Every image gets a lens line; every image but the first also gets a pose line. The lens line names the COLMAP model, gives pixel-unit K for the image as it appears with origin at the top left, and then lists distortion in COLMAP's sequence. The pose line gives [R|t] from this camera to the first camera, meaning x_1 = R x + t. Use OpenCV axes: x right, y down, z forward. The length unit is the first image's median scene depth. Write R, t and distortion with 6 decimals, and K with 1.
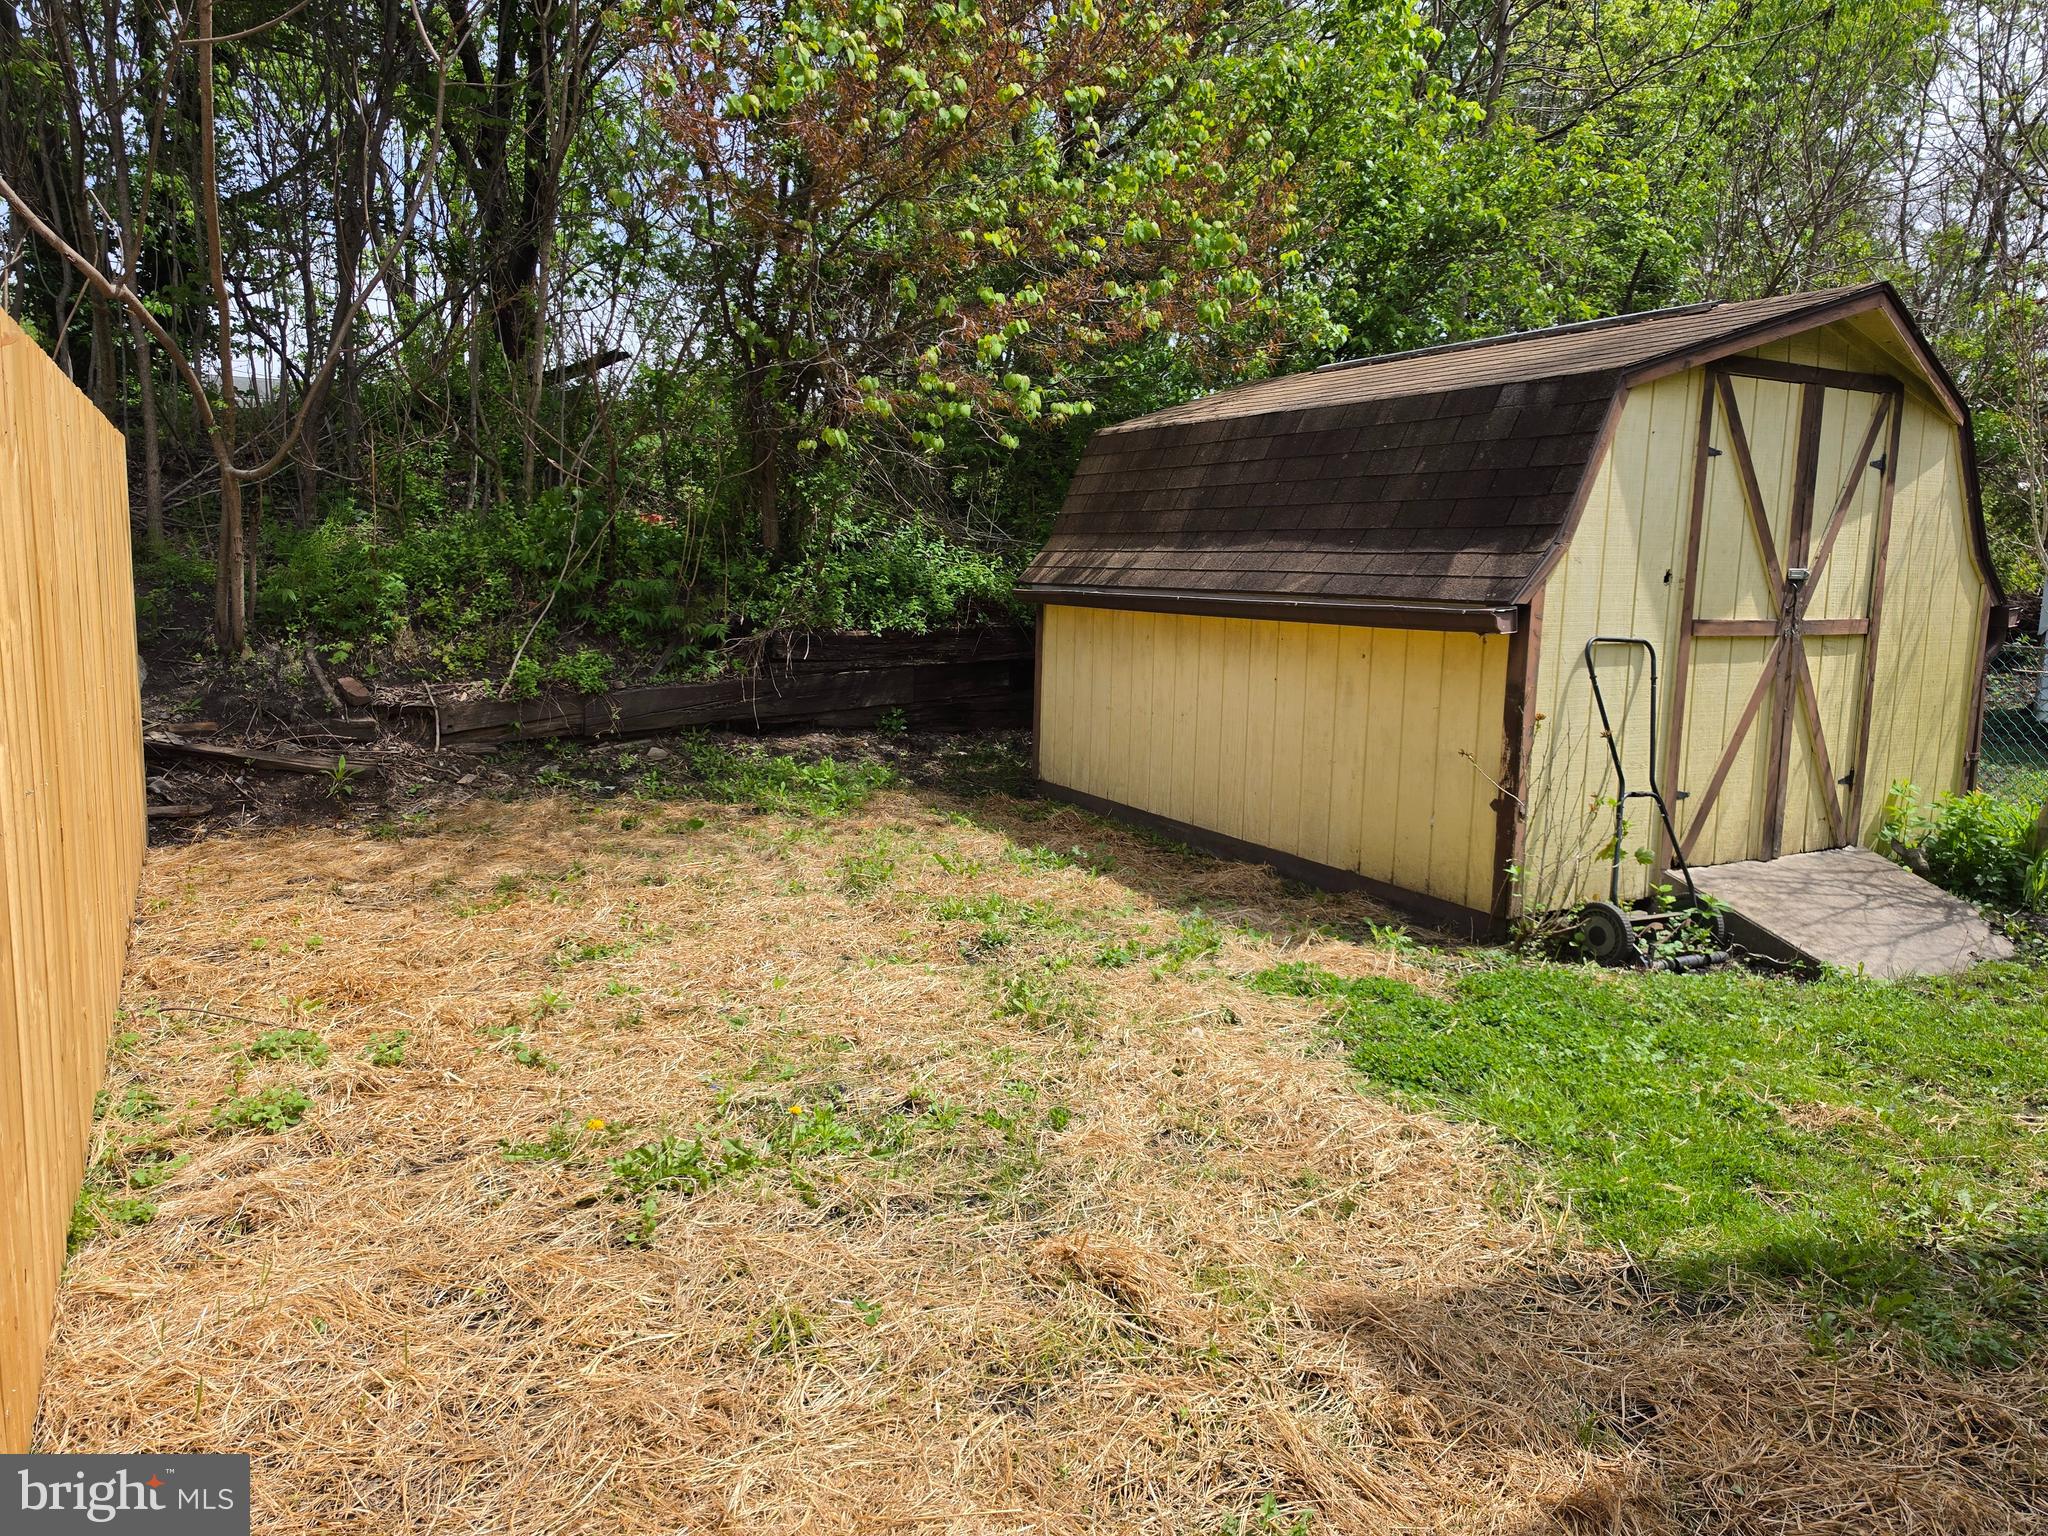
lens RADIAL K [[1452.8, 0, 1006.2], [0, 1452.8, 779.8], [0, 0, 1]] dist [0.046859, -0.064947]
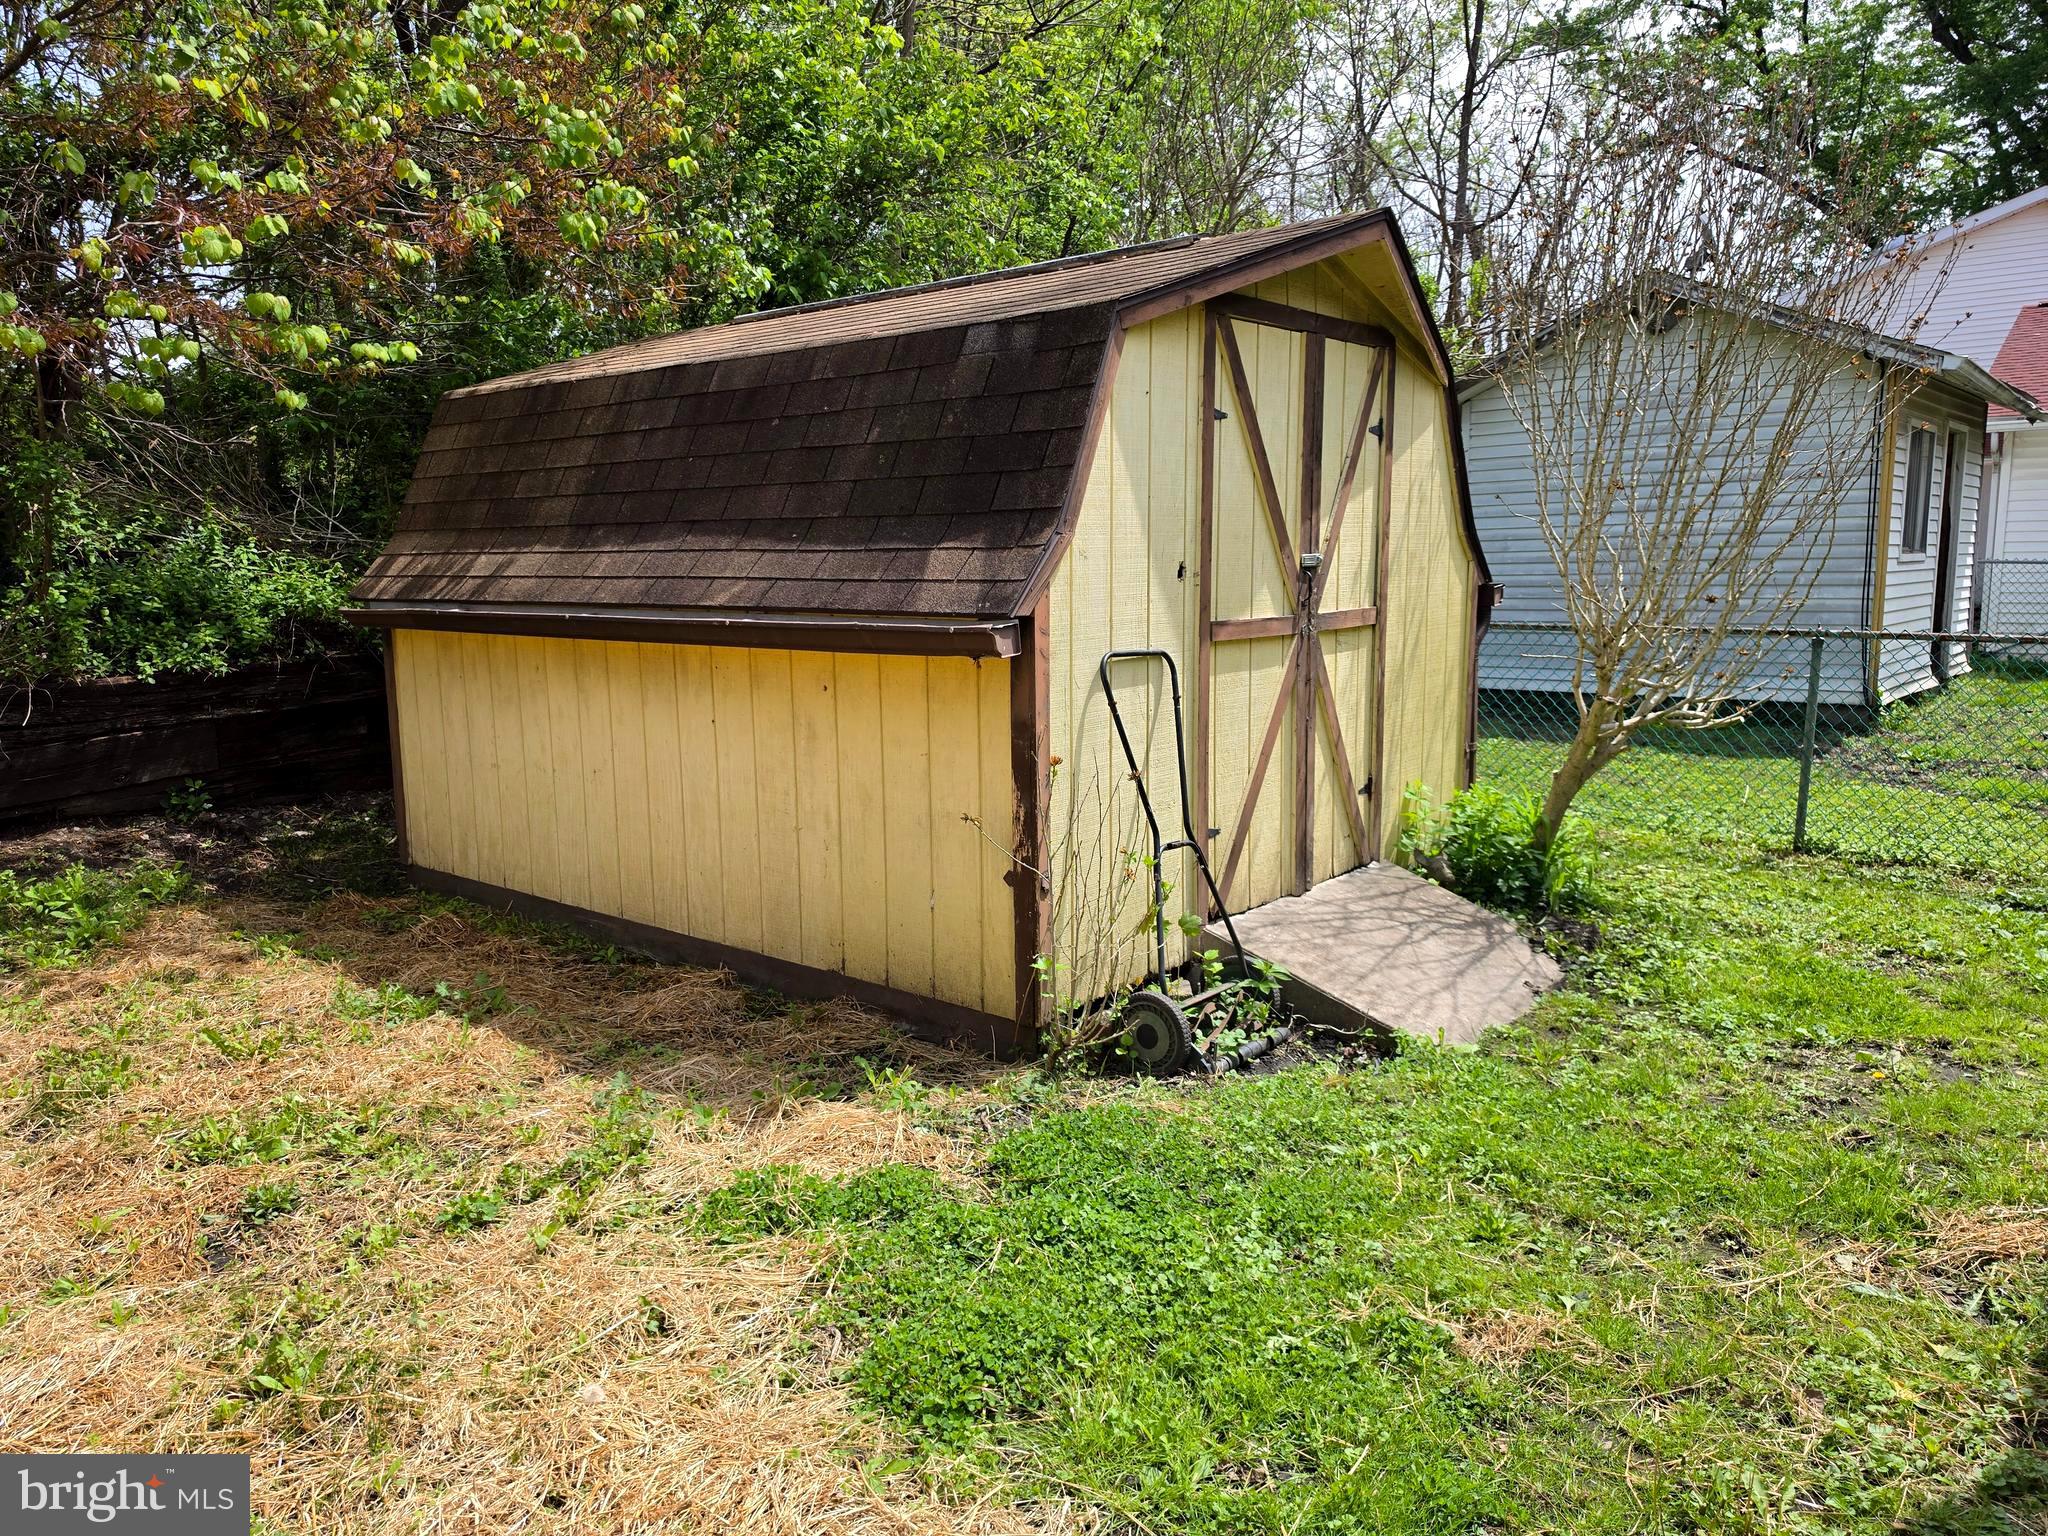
lens RADIAL K [[1452.8, 0, 1030.7], [0, 1452.8, 785.2], [0, 0, 1]] dist [0.046859, -0.064947]
pose [[0.928596, -0.089613, 0.360111, 0.068469], [0.085554, 0.995961, 0.027231, -0.044859], [-0.361096, 0.005523, 0.932512, 0.256892]]
